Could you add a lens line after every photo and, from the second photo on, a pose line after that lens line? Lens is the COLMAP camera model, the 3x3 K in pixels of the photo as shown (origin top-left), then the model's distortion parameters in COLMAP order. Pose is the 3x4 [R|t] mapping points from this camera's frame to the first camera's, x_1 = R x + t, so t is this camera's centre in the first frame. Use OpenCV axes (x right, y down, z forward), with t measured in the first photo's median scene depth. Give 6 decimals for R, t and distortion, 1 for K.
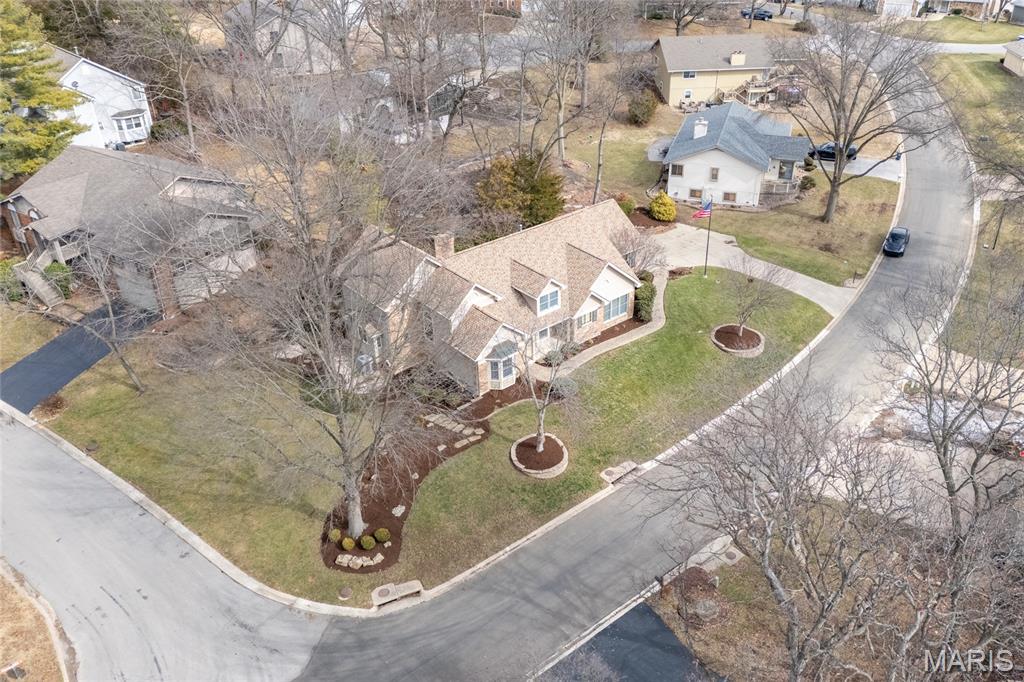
lens RADIAL K [[823.6, 0, 555.5], [0, 823.6, 339.8], [0, 0, 1]] dist [0.048258, -0.001853]
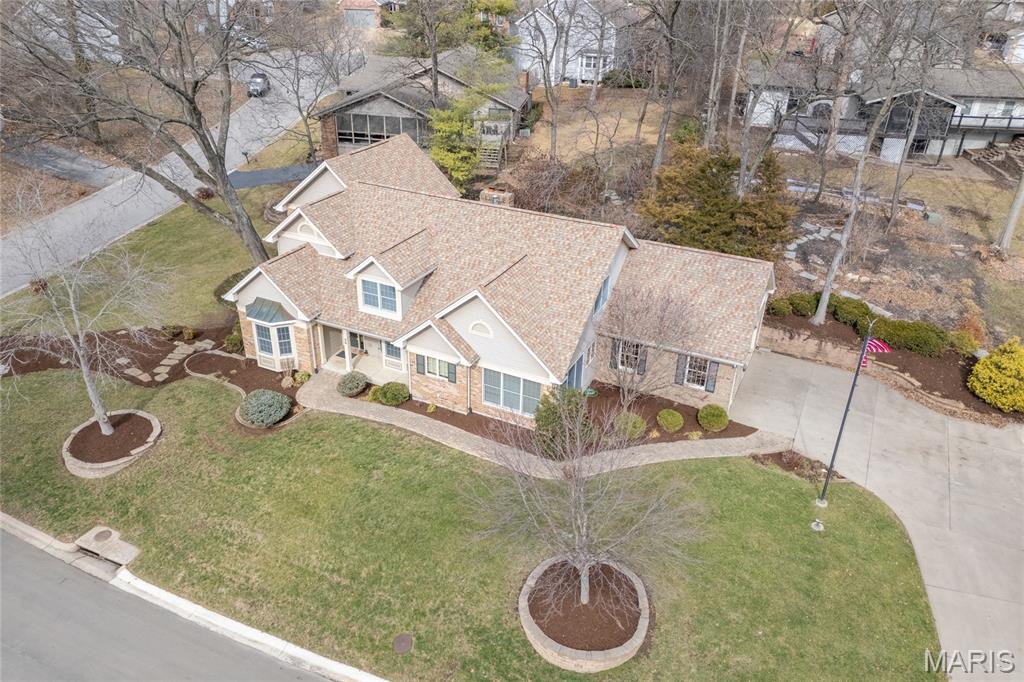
lens RADIAL K [[750.1, 0, 512.0], [0, 750.1, 341.0], [0, 0, 1]] dist [0.056858, -0.002184]
pose [[0.388669, 0.447238, -0.805553, 0.460539], [-0.492217, 0.839865, 0.228799, -0.182788], [0.778883, 0.307580, 0.546567, 0.745282]]
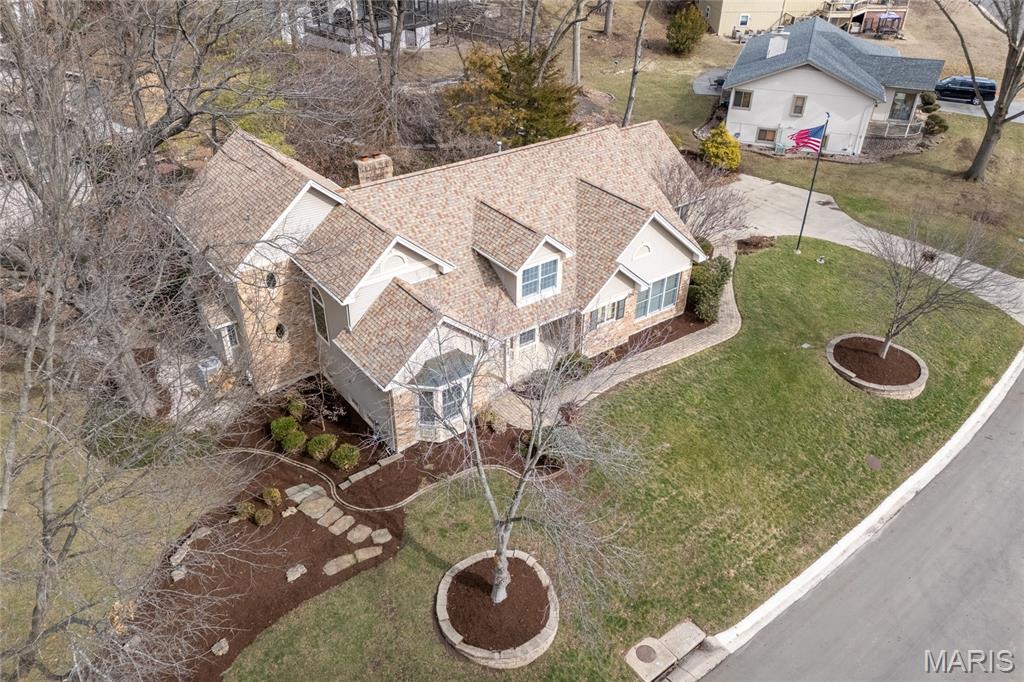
lens RADIAL K [[750.1, 0, 512.0], [0, 750.1, 341.0], [0, 0, 1]] dist [0.056858, -0.002184]
pose [[0.996758, 0.054582, -0.059106, 0.004689], [-0.052562, 0.997997, 0.035210, -0.021531], [0.060909, -0.031989, 0.997631, 0.481631]]
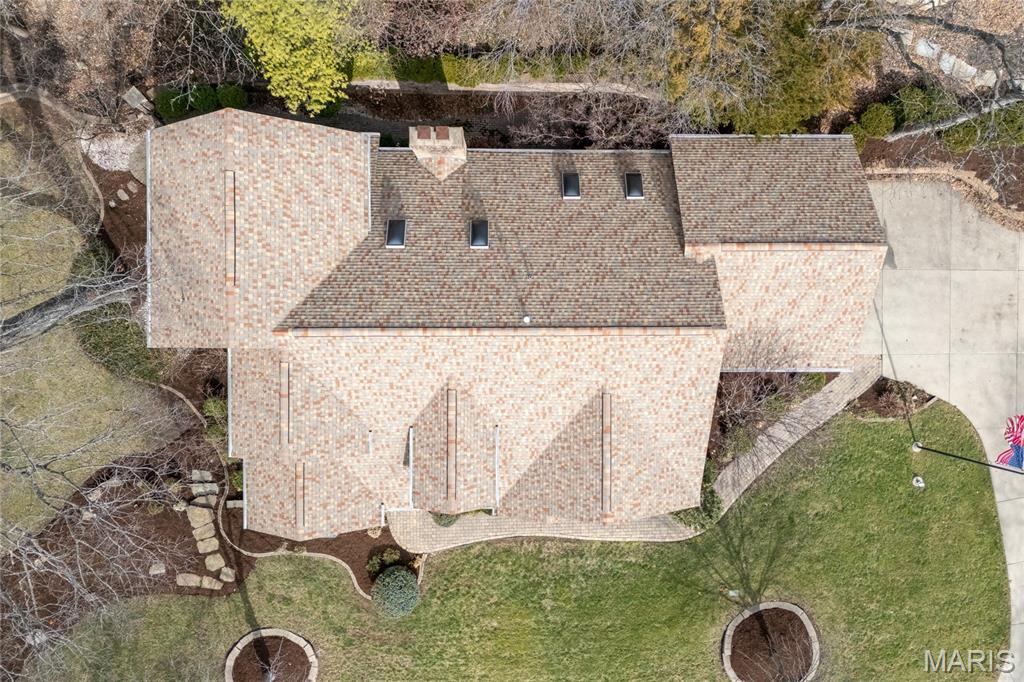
lens RADIAL K [[823.6, 0, 555.5], [0, 823.6, 339.8], [0, 0, 1]] dist [0.048258, -0.001853]
pose [[0.753438, 0.655972, 0.045074, -0.043387], [-0.377232, 0.375099, 0.846756, -0.496153], [0.538541, -0.654982, 0.530068, 0.786568]]
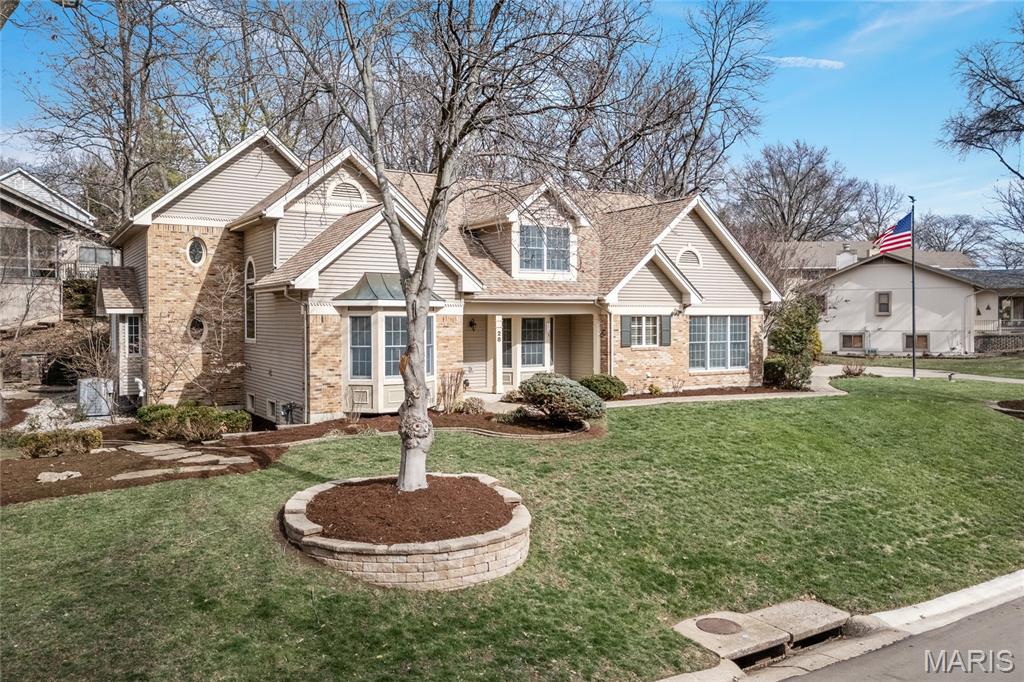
lens RADIAL K [[794.0, 0, 512.0], [0, 794.0, 341.0], [0, 0, 1]] dist [0.060334, -0.004061]
pose [[0.984750, 0.001414, -0.173967, 0.040894], [-0.086204, 0.872542, -0.480873, 0.169608], [0.151114, 0.488536, 0.859358, 0.652338]]
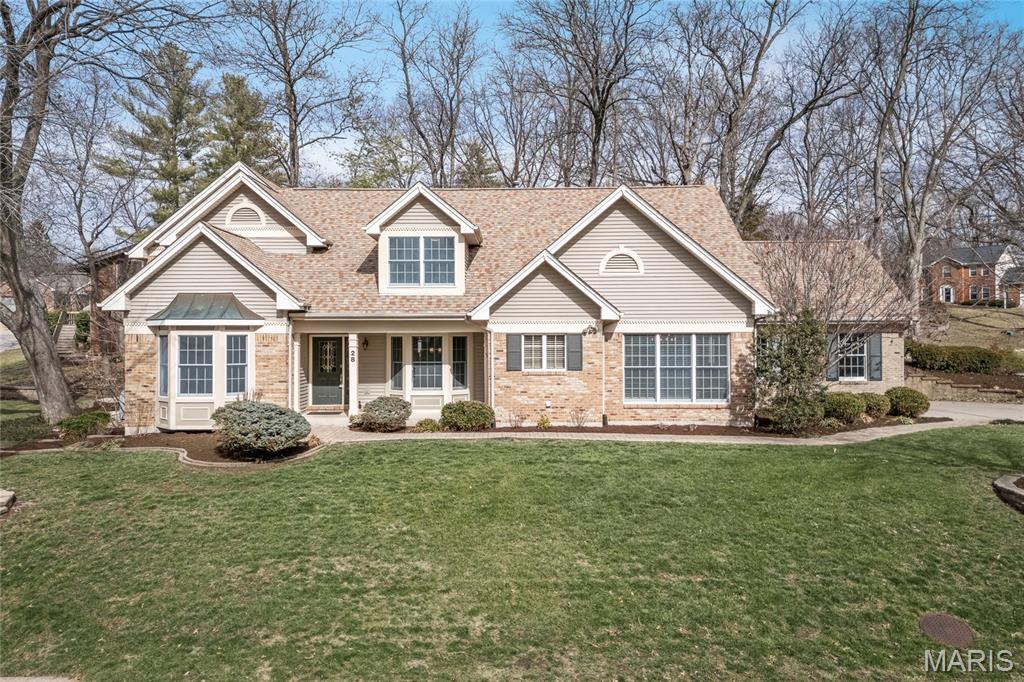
lens RADIAL K [[814.5, 0, 512.0], [0, 814.5, 341.0], [0, 0, 1]] dist [0.057078, -0.001781]
pose [[0.746606, 0.001159, -0.665265, 0.248402], [-0.338042, 0.861940, -0.377872, 0.100852], [0.572981, 0.507009, 0.643921, 0.766619]]
